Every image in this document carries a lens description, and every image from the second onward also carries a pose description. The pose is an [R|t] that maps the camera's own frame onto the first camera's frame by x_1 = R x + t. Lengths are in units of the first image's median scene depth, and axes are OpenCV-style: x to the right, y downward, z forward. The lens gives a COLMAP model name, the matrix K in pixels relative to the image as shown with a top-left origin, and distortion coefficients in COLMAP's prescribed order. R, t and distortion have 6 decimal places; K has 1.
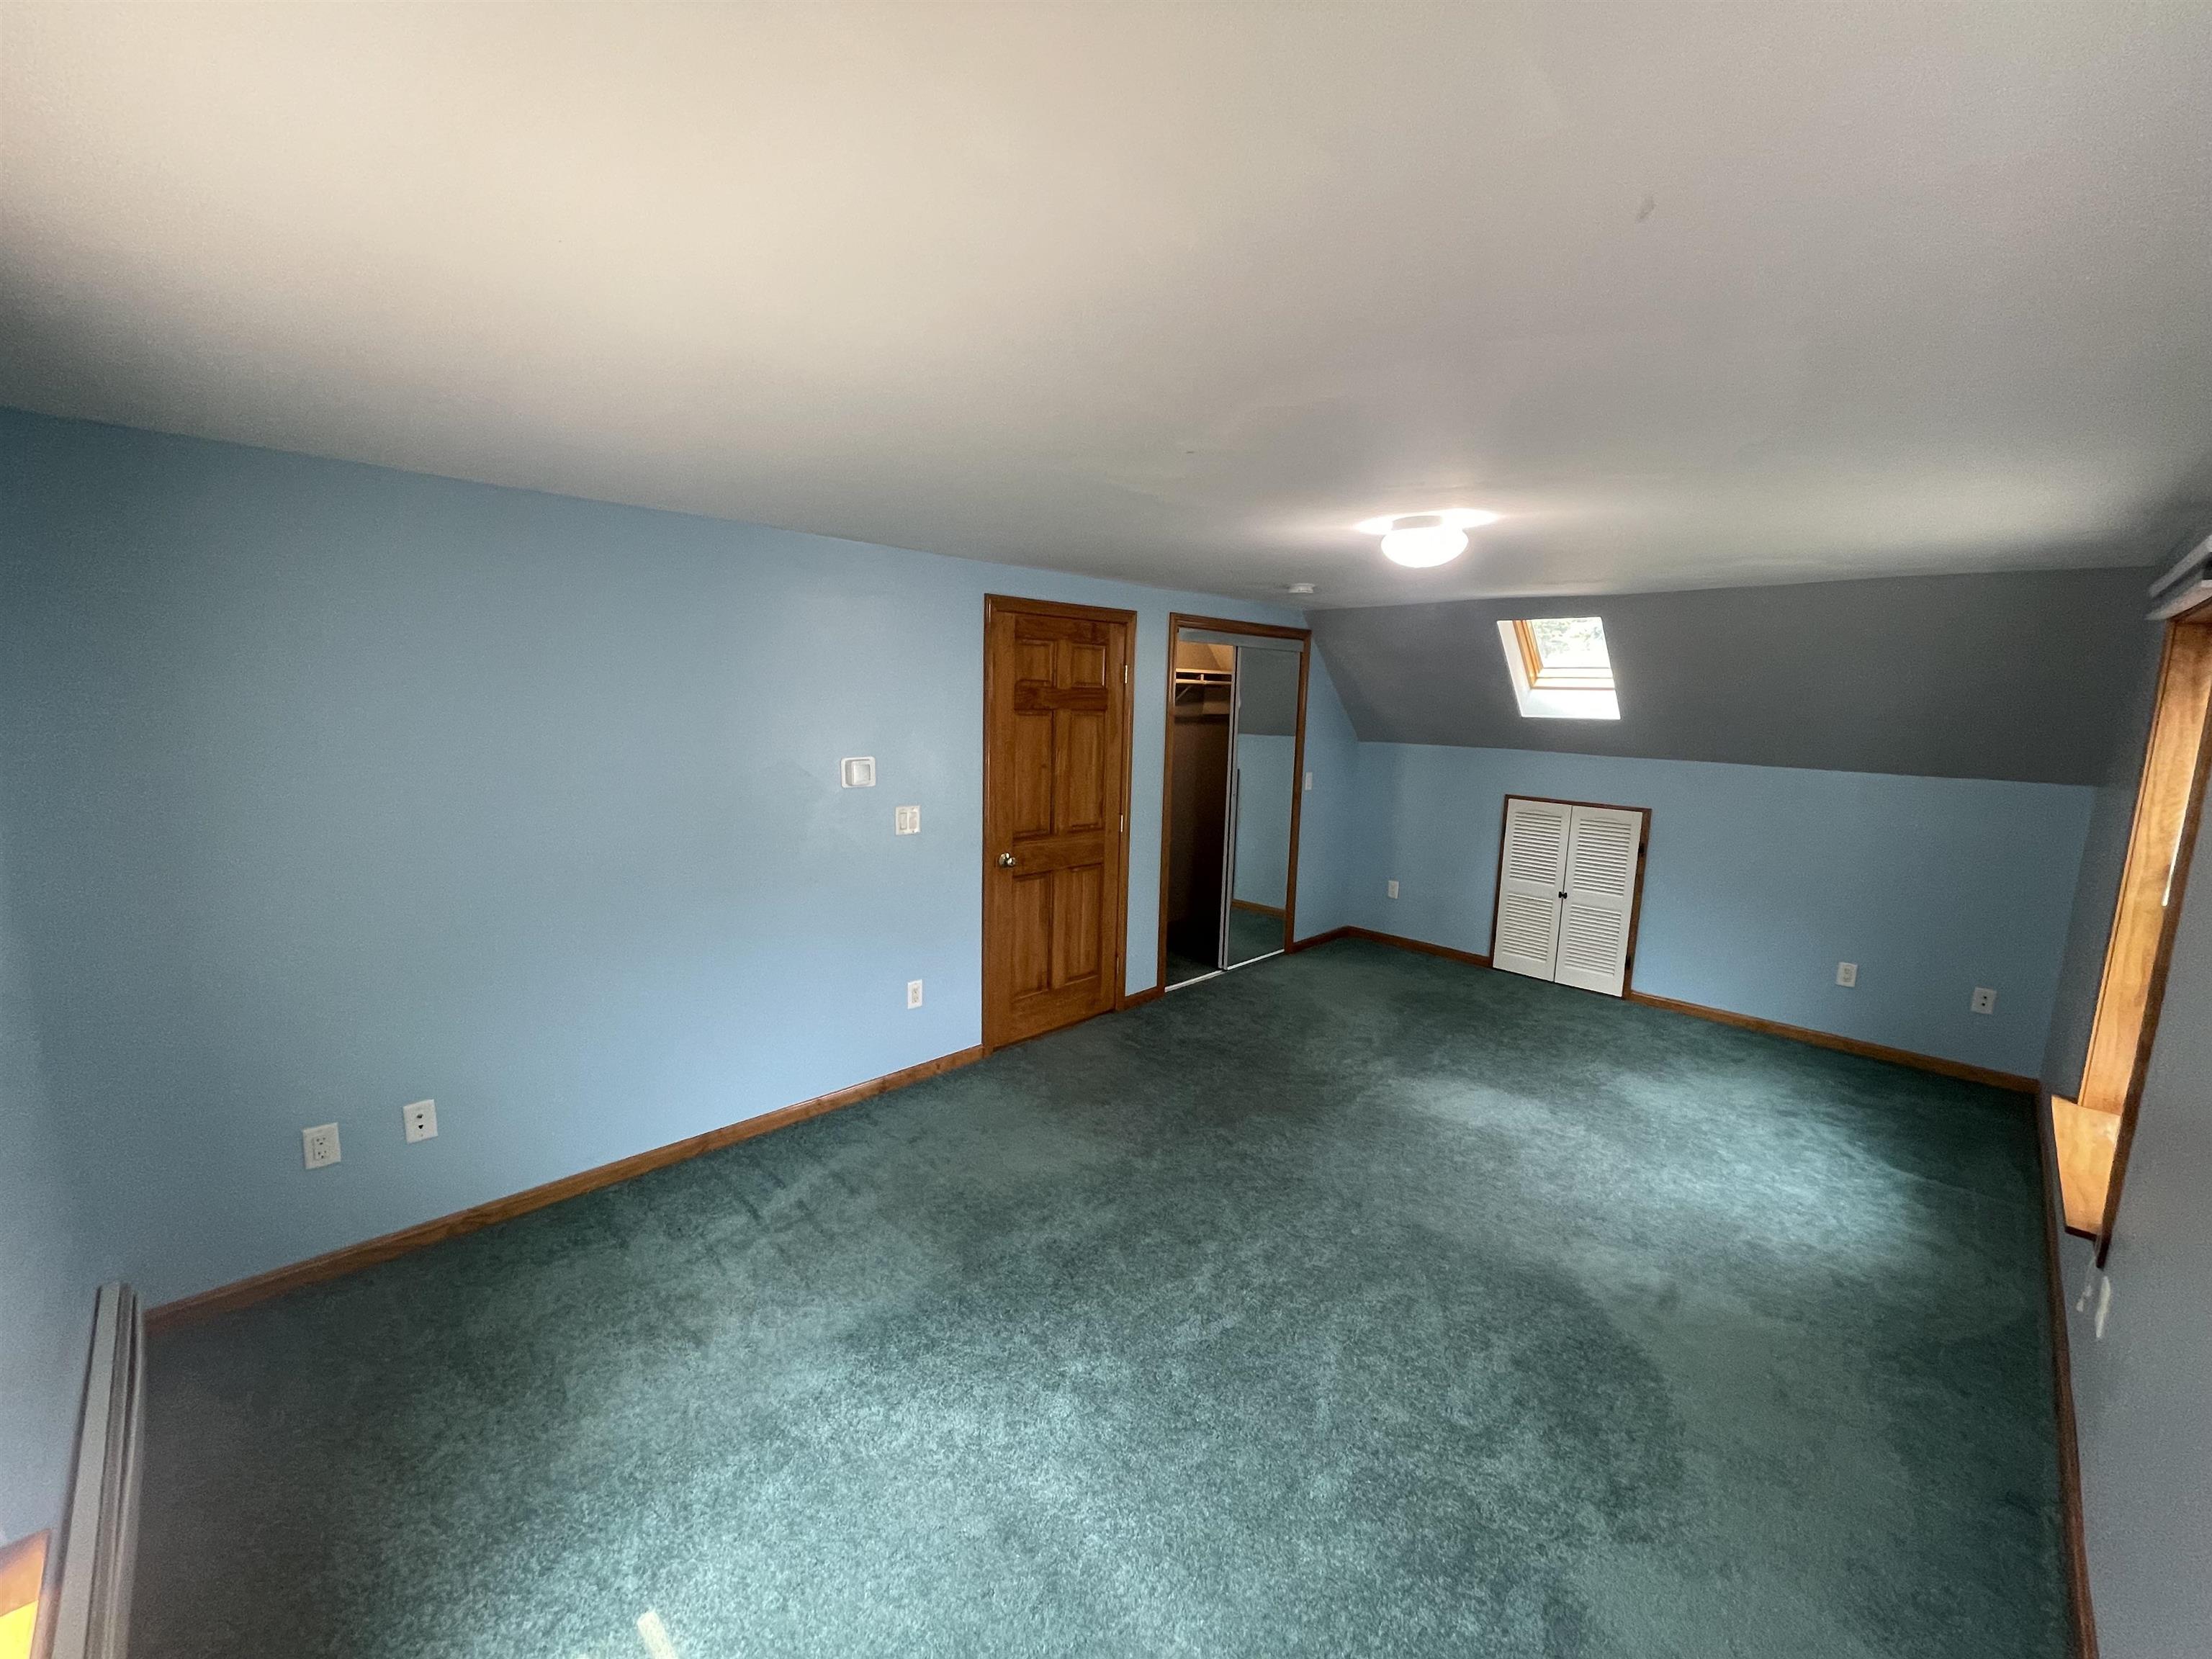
lens RADIAL K [[891.6, 0, 1090.5], [0, 891.6, 830.2], [0, 0, 1]] dist [0.000091, 0.000004]
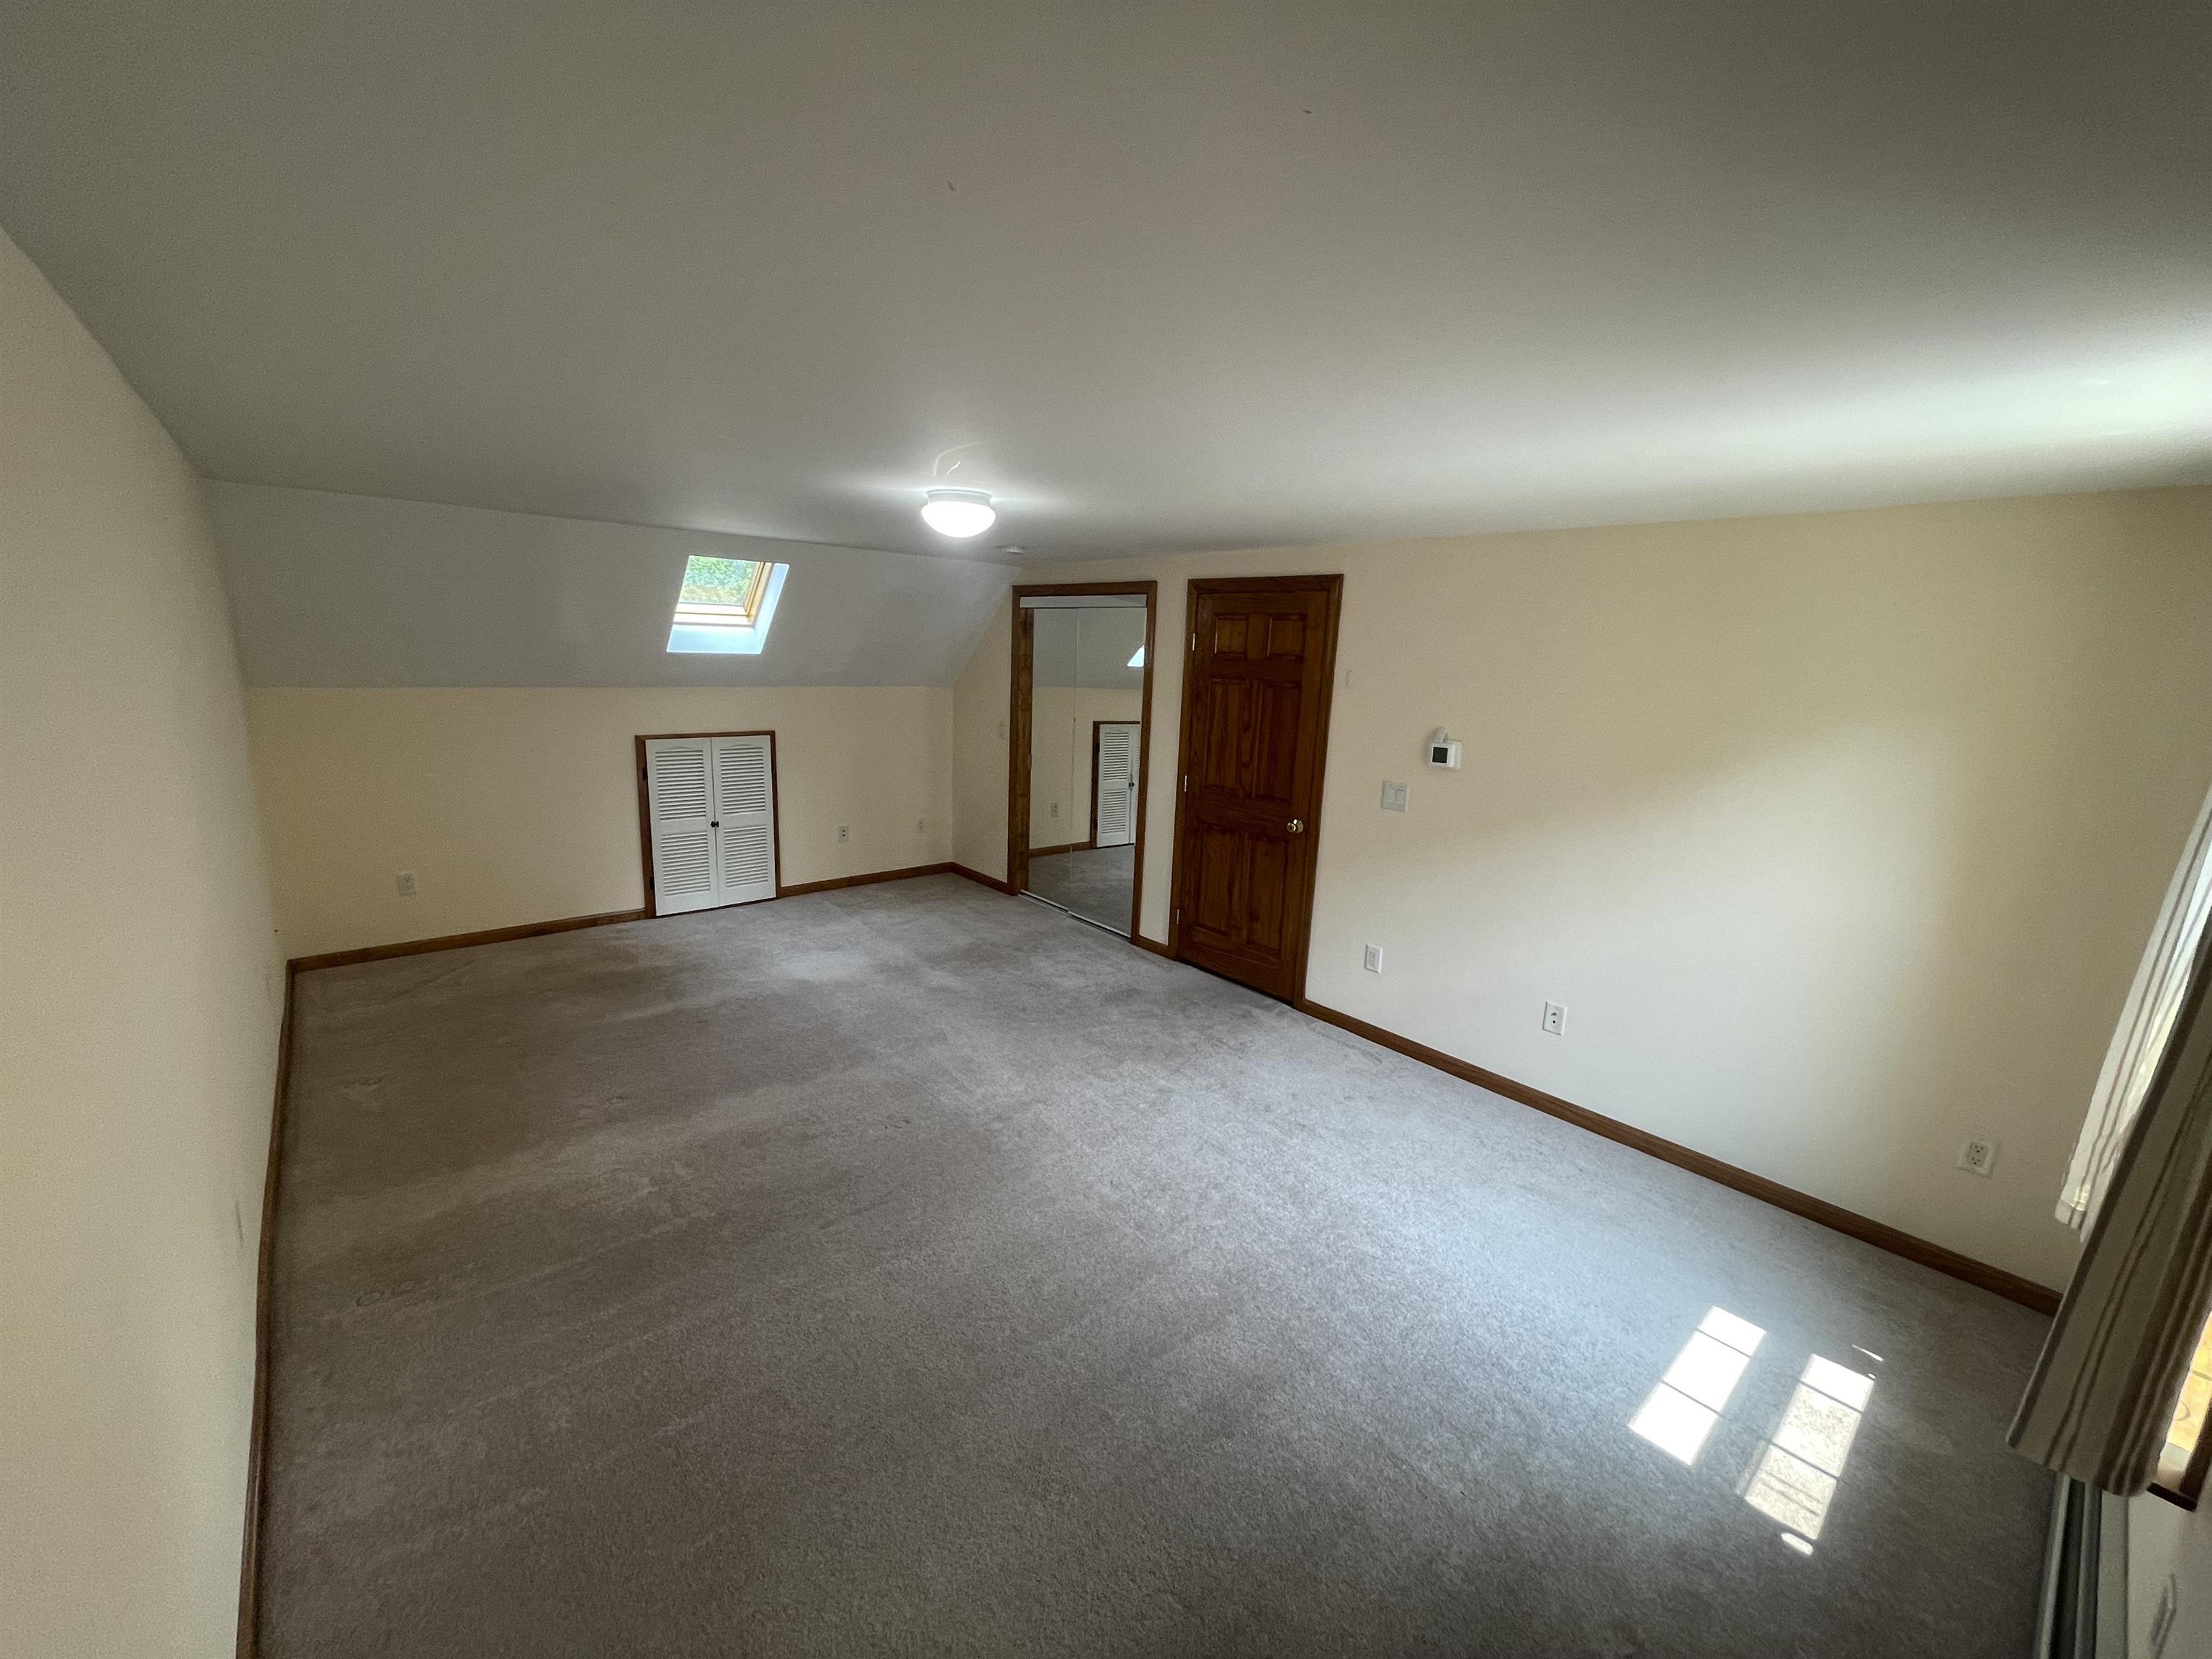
lens RADIAL K [[891.6, 0, 1090.5], [0, 891.6, 830.2], [0, 0, 1]] dist [0.000091, 0.000004]
pose [[0.074777, -0.225982, 0.971257, -0.511808], [0.126883, 0.968224, 0.215508, -0.101066], [-0.989095, 0.107121, 0.101074, 0.510030]]
